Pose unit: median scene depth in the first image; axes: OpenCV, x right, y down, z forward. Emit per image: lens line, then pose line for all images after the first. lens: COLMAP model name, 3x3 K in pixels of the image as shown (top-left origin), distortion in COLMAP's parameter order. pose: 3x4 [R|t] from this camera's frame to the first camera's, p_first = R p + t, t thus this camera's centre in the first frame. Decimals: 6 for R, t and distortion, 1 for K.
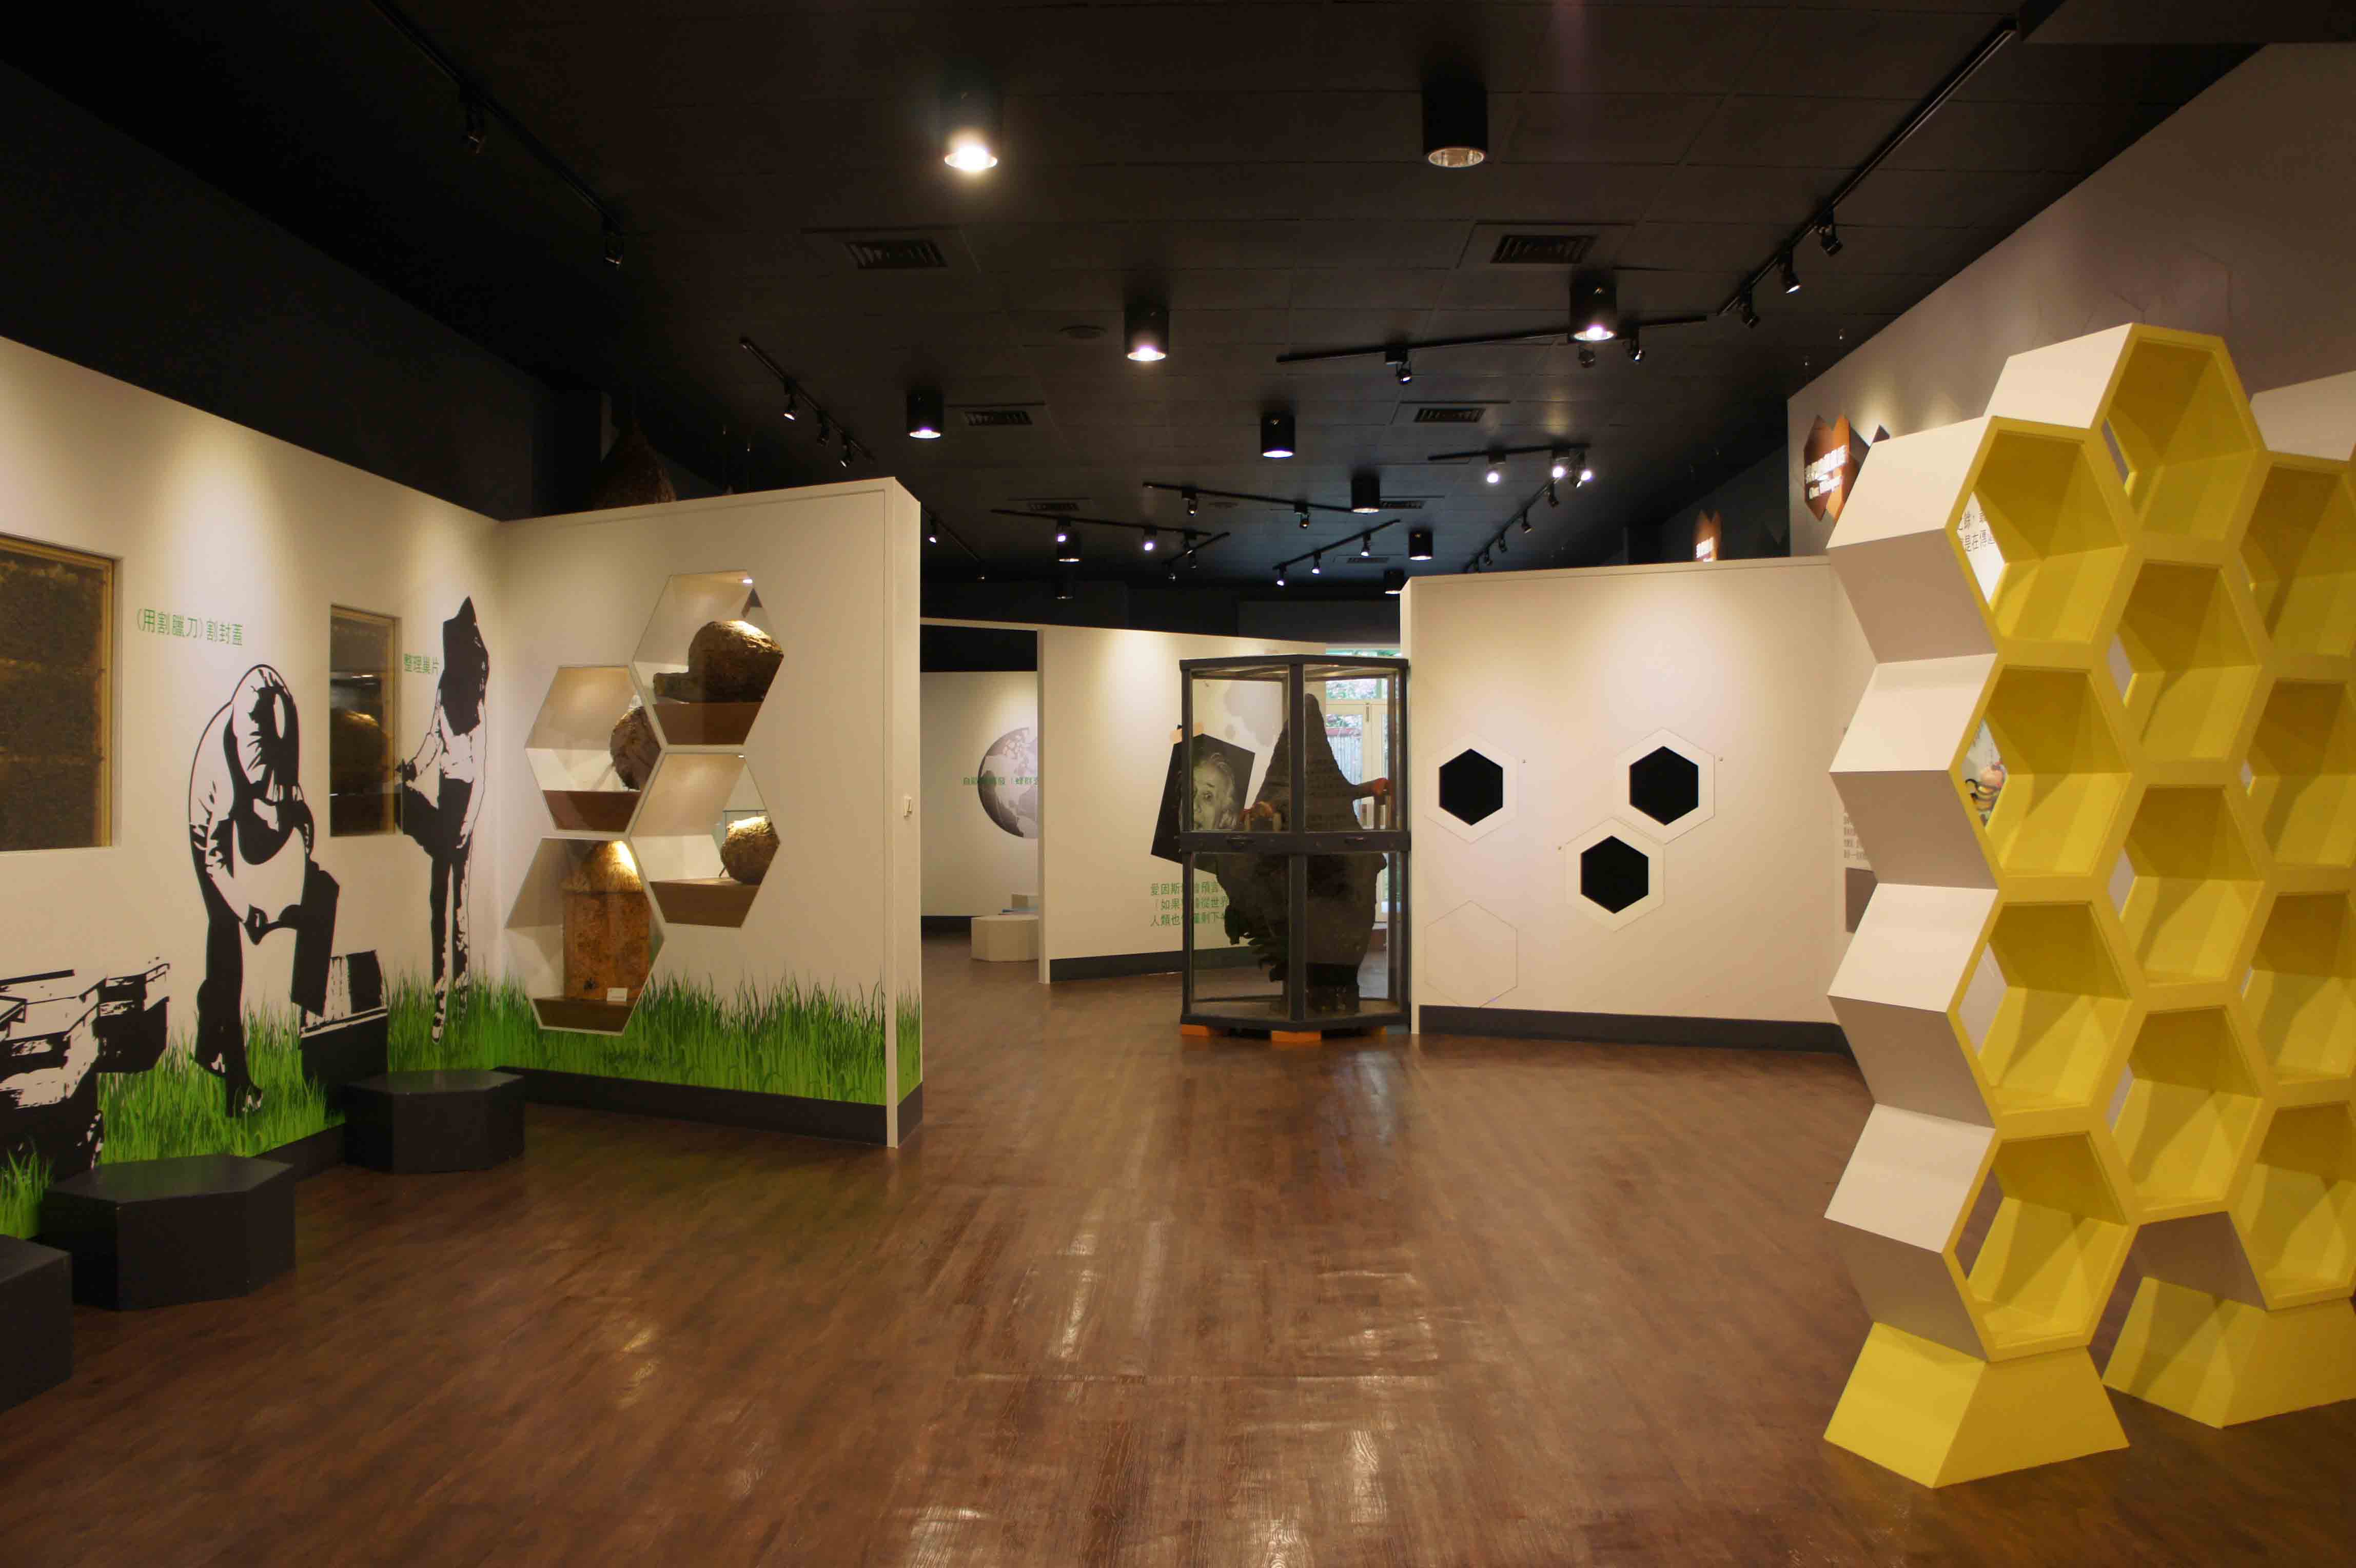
lens RADIAL K [[1848.9, 0, 1178.0], [0, 1848.9, 784.0], [0, 0, 1]] dist [-0.185222, 0.128597]
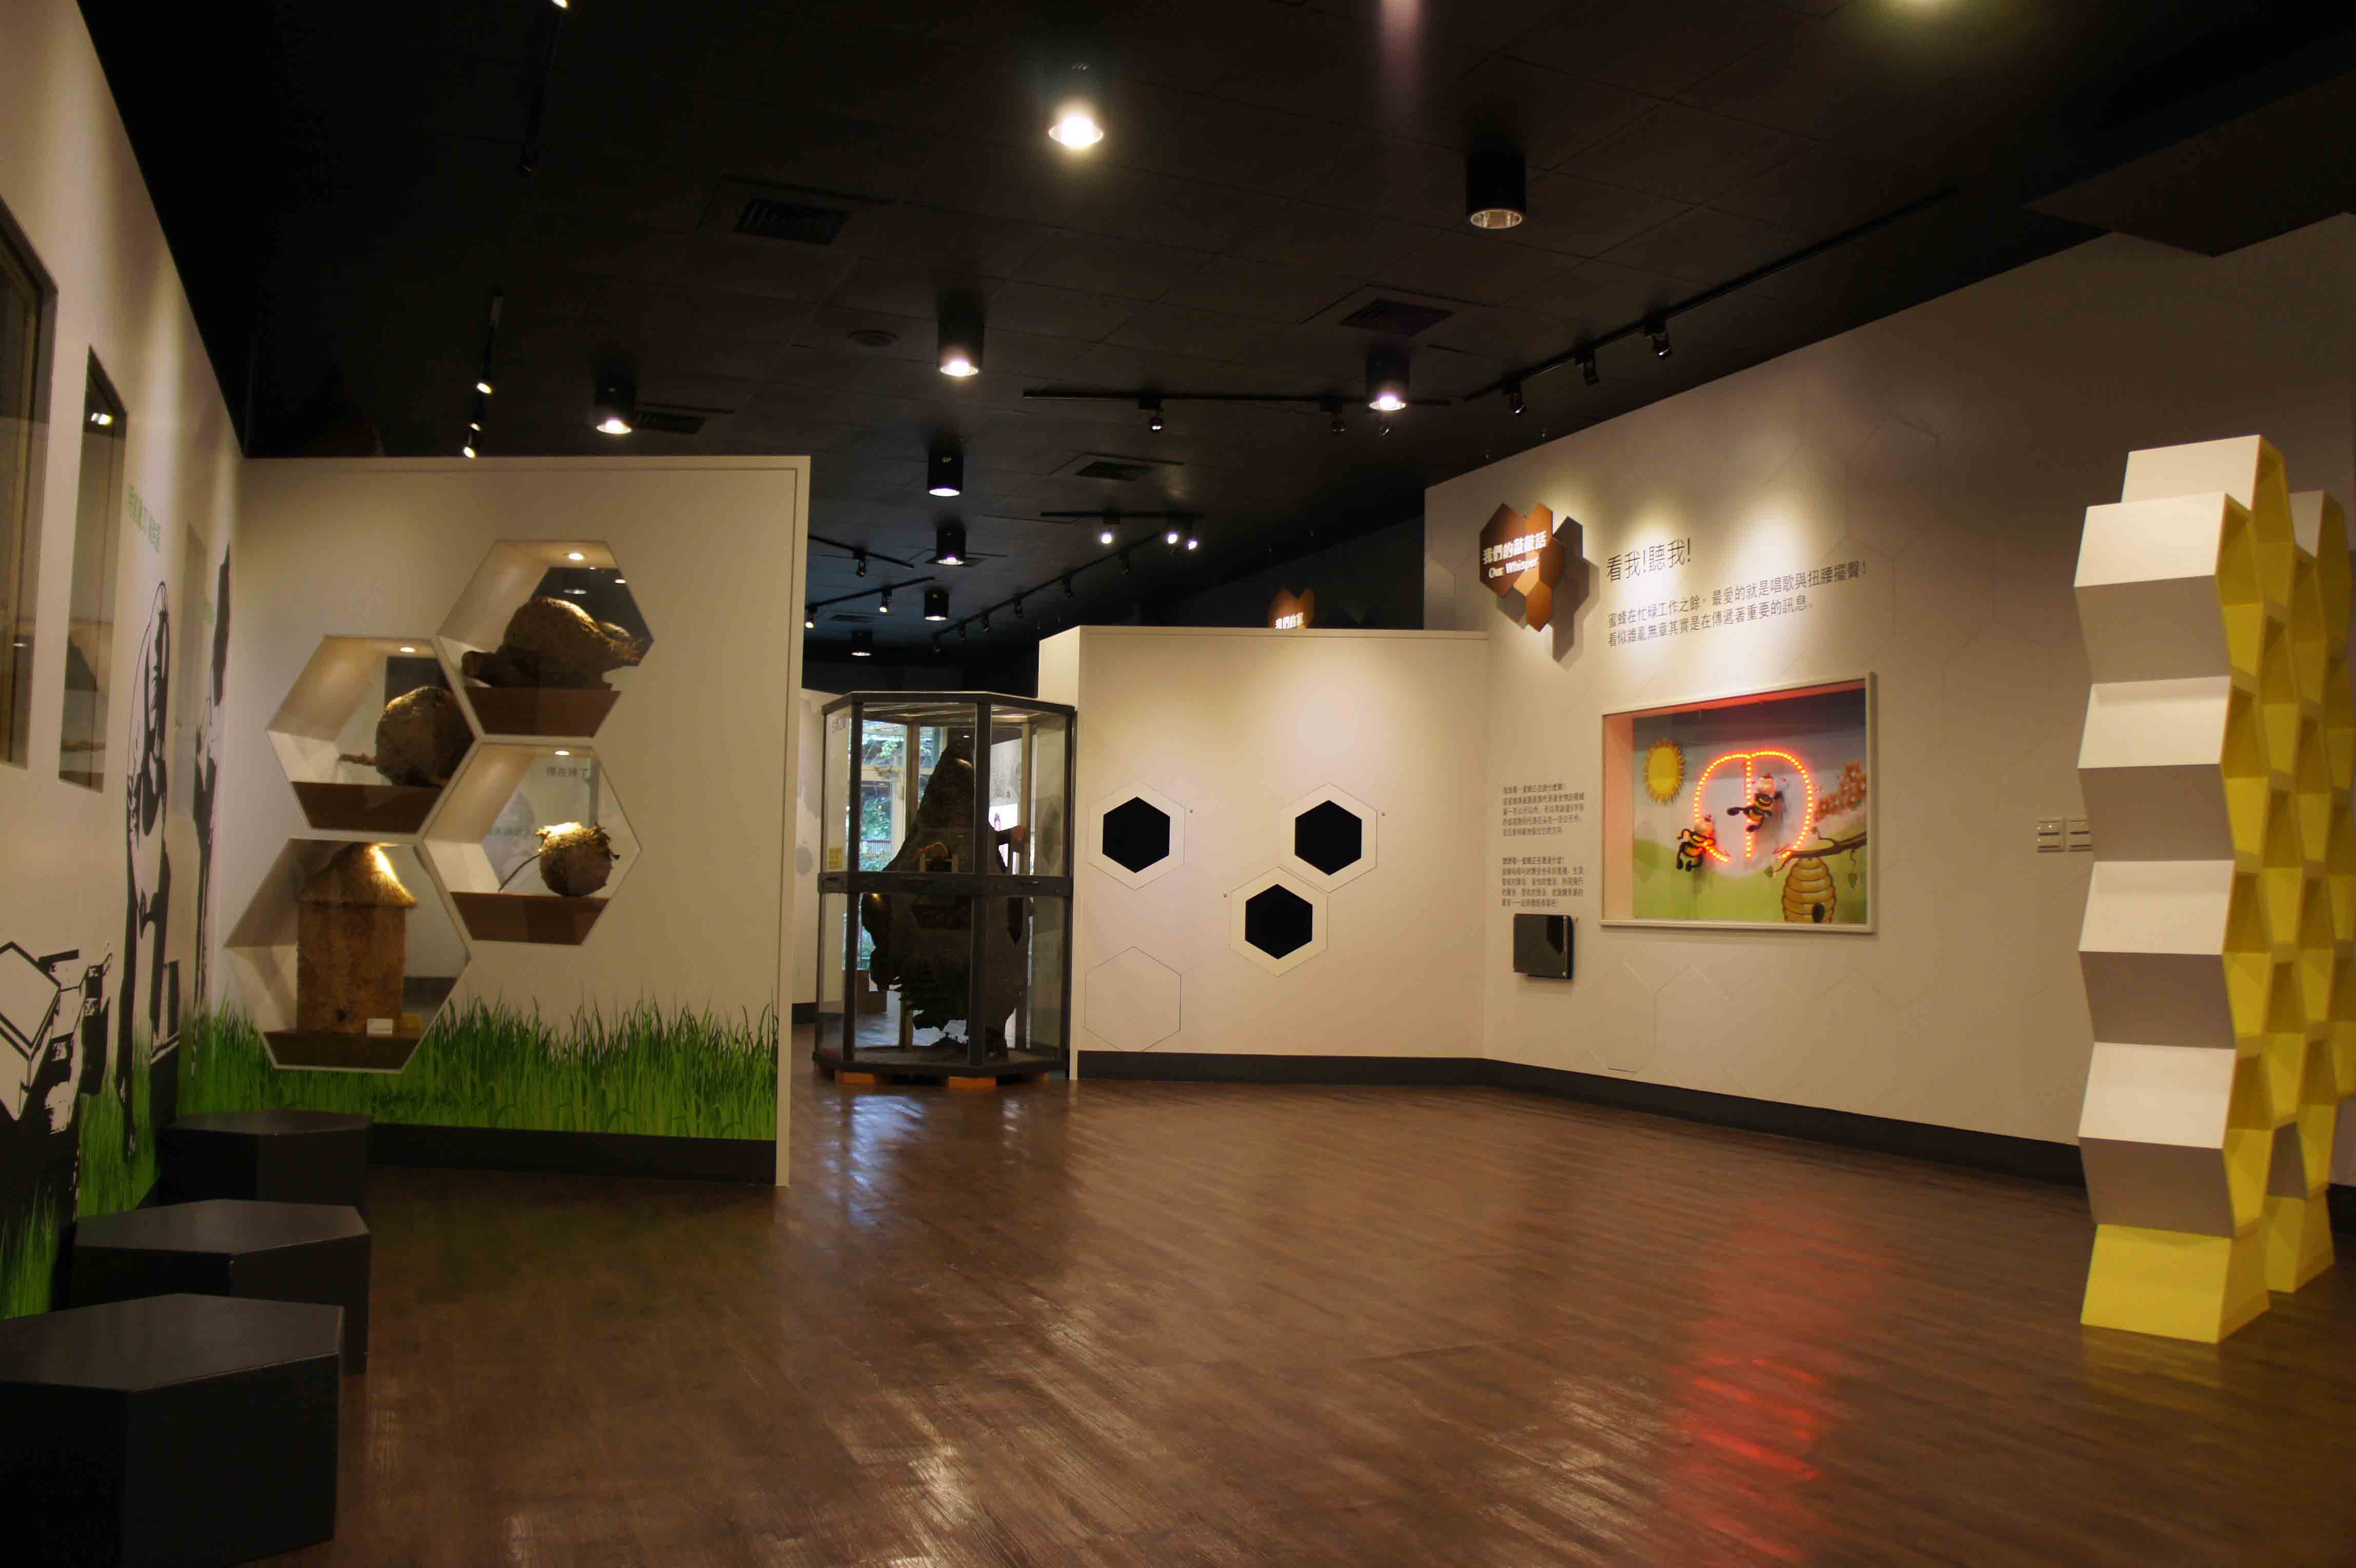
lens RADIAL K [[1848.9, 0, 1178.0], [0, 1848.9, 784.0], [0, 0, 1]] dist [-0.185222, 0.128597]
pose [[0.904632, 0.047681, 0.423517, -0.327559], [-0.025586, 0.998006, -0.057708, 0.041468], [-0.425424, 0.041368, 0.904048, 0.083728]]
